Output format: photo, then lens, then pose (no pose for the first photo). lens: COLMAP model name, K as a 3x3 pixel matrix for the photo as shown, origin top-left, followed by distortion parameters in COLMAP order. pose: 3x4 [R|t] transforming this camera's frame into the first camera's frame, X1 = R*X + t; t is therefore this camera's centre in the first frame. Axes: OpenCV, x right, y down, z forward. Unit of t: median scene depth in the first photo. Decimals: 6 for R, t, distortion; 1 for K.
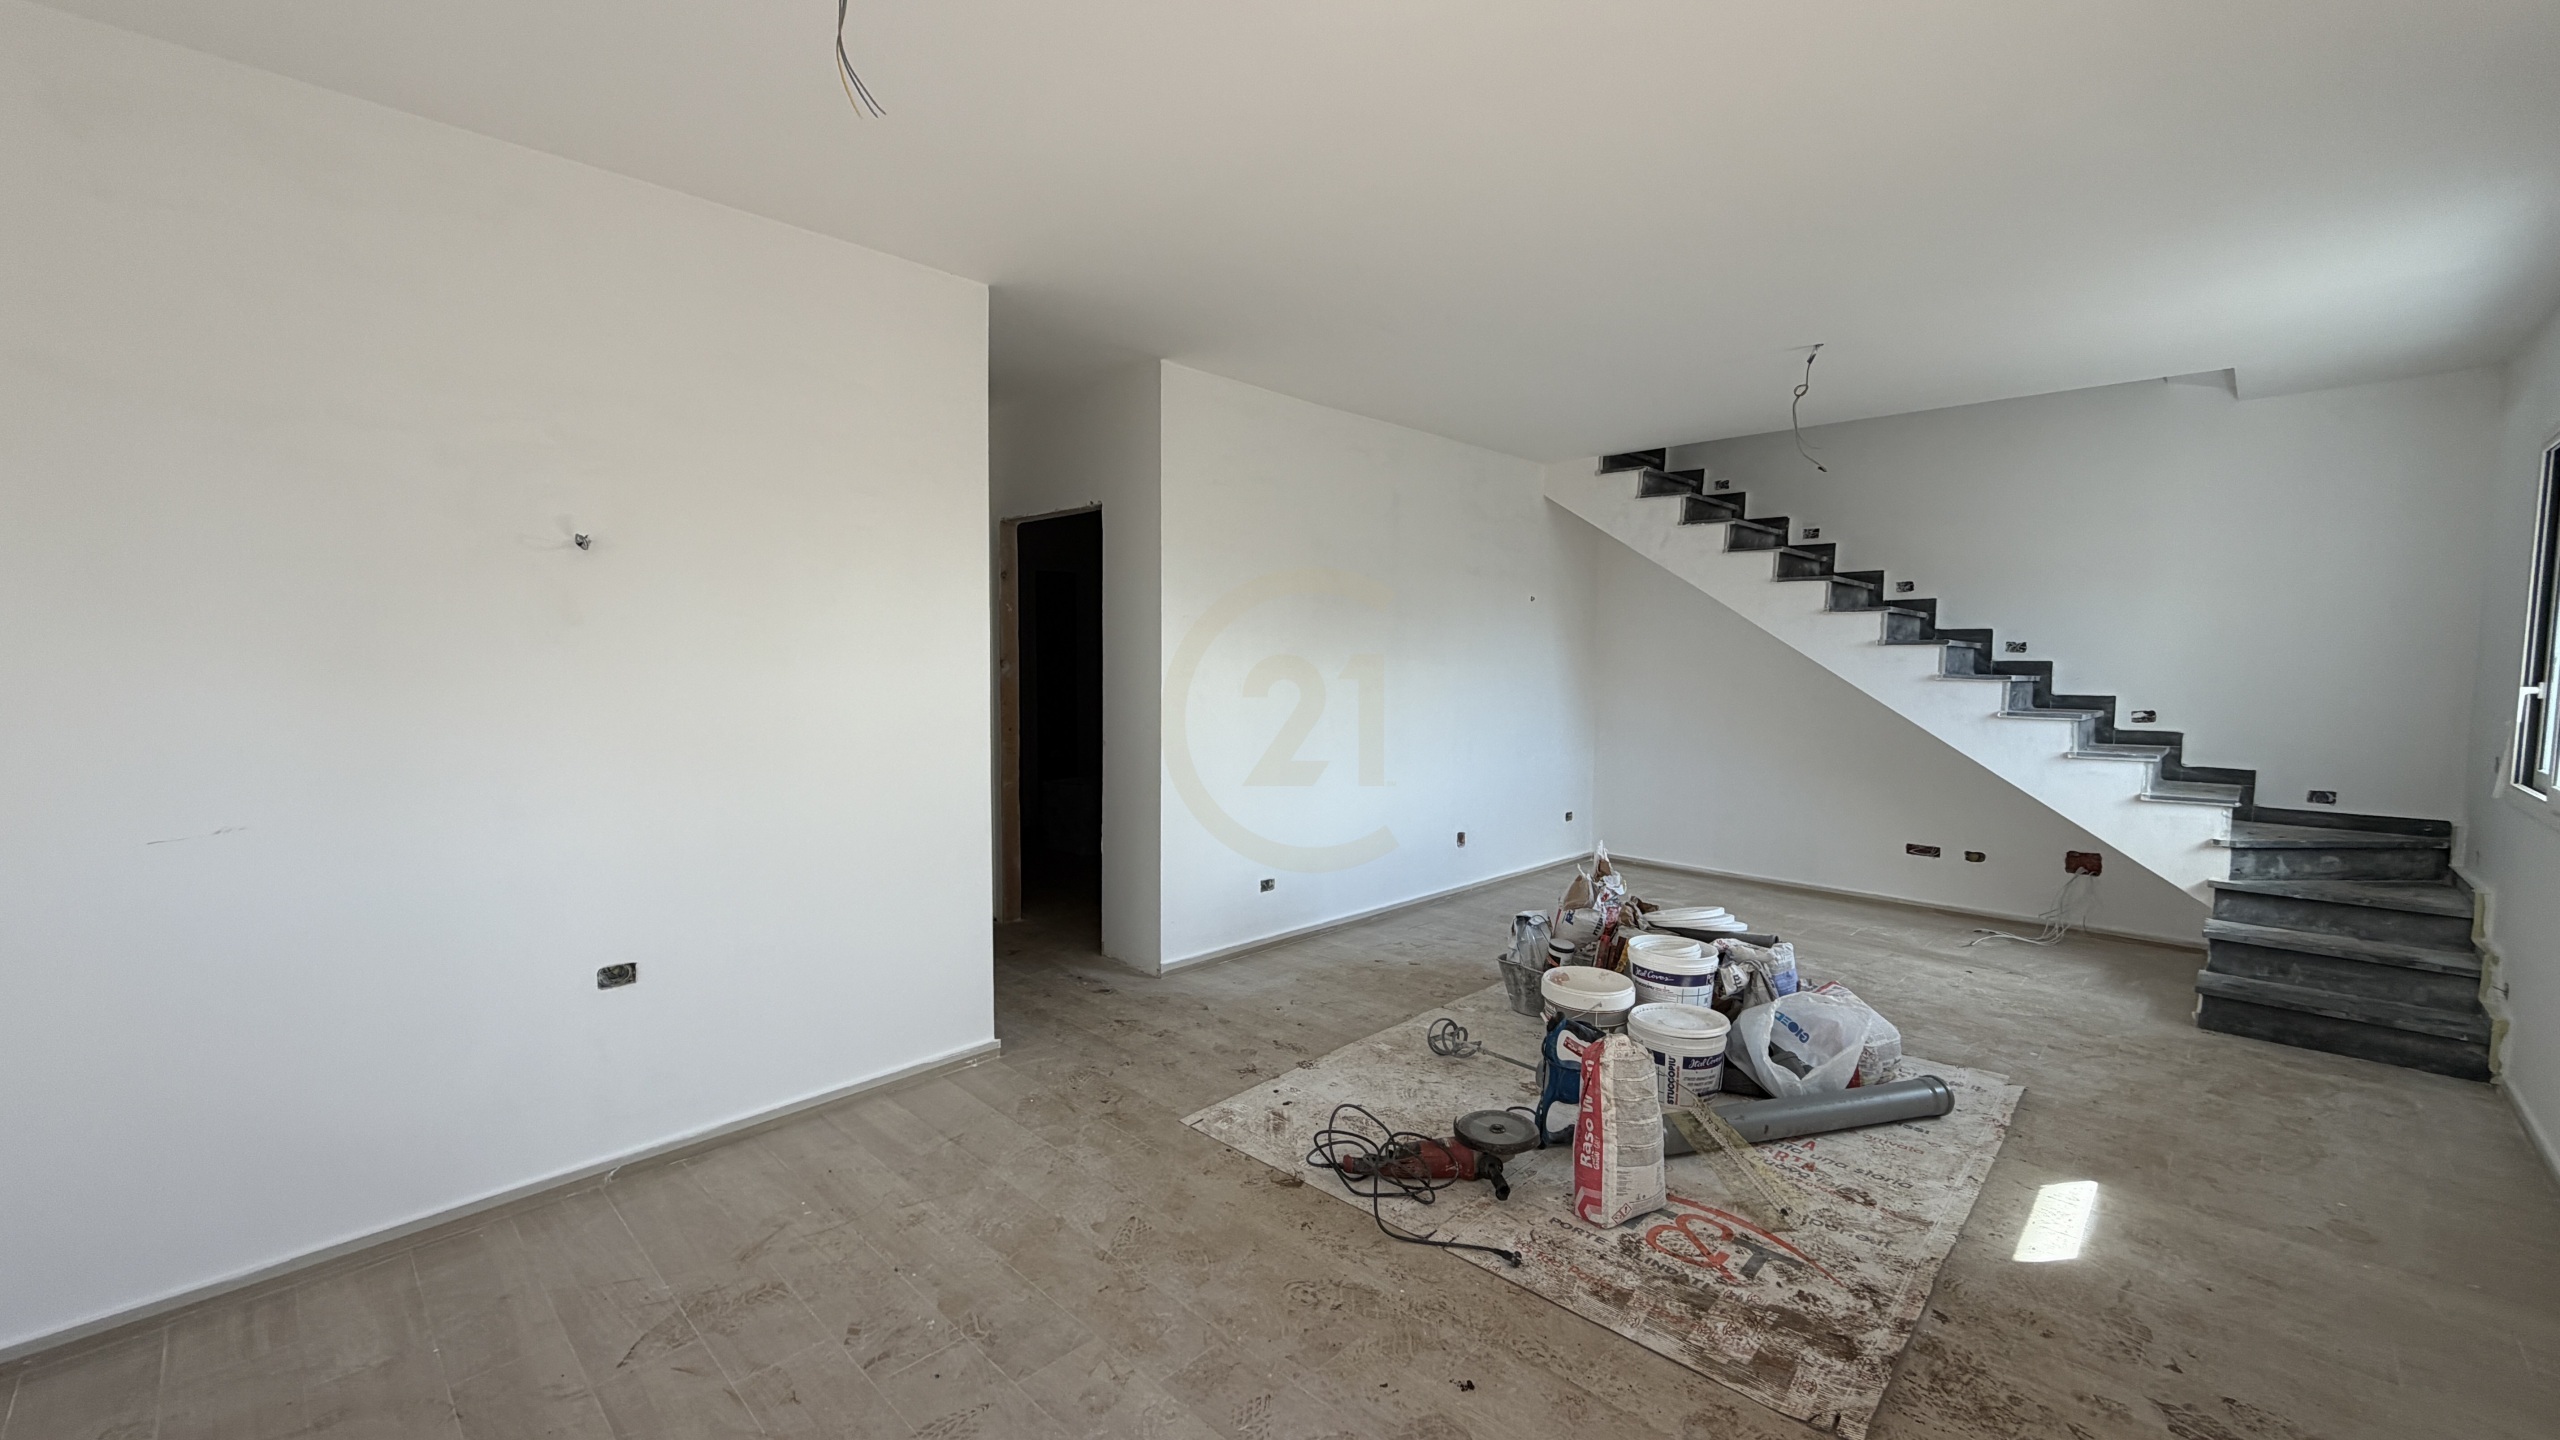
lens RADIAL K [[1005.1, 0, 1280.8], [0, 1005.1, 719.9], [0, 0, 1]] dist [-0.000264, -0.000153]
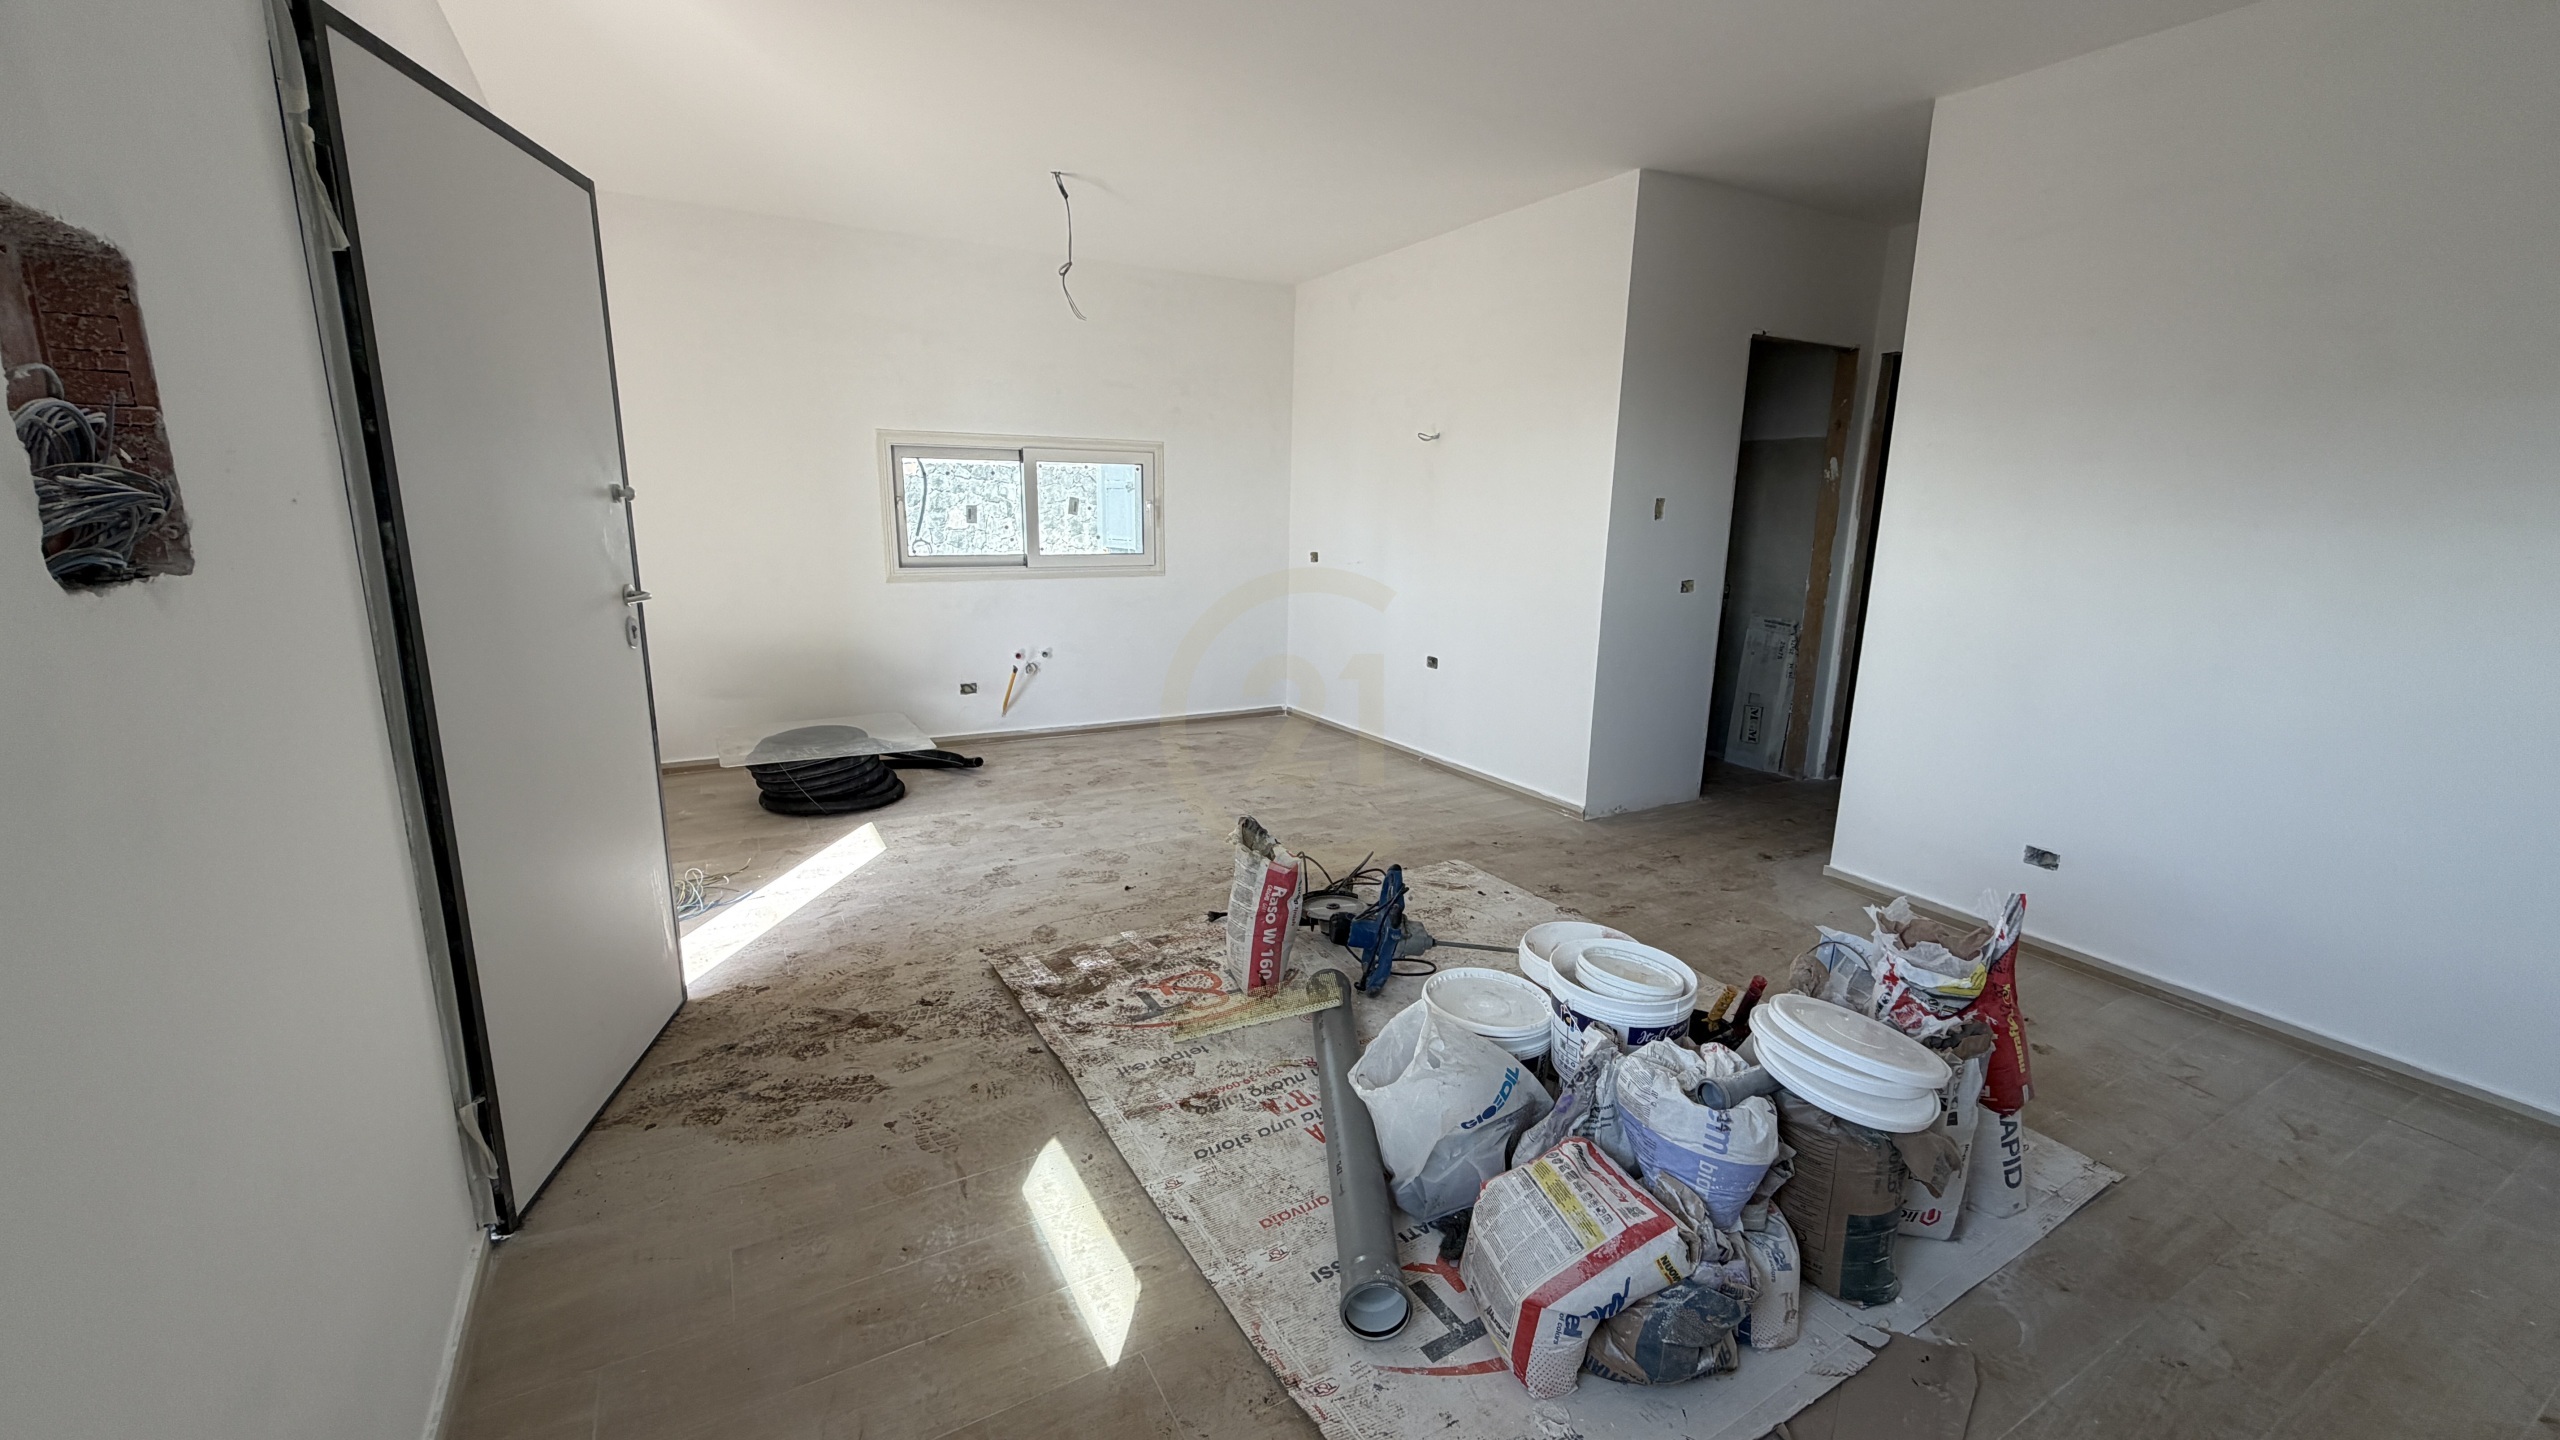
lens RADIAL K [[1005.1, 0, 1281.1], [0, 1005.1, 718.8], [0, 0, 1]] dist [-0.000264, -0.000153]
pose [[-0.267773, 0.197606, -0.943000, 1.477908], [-0.080398, 0.970746, 0.226250, -0.066585], [0.960122, 0.136399, -0.244052, 1.384530]]
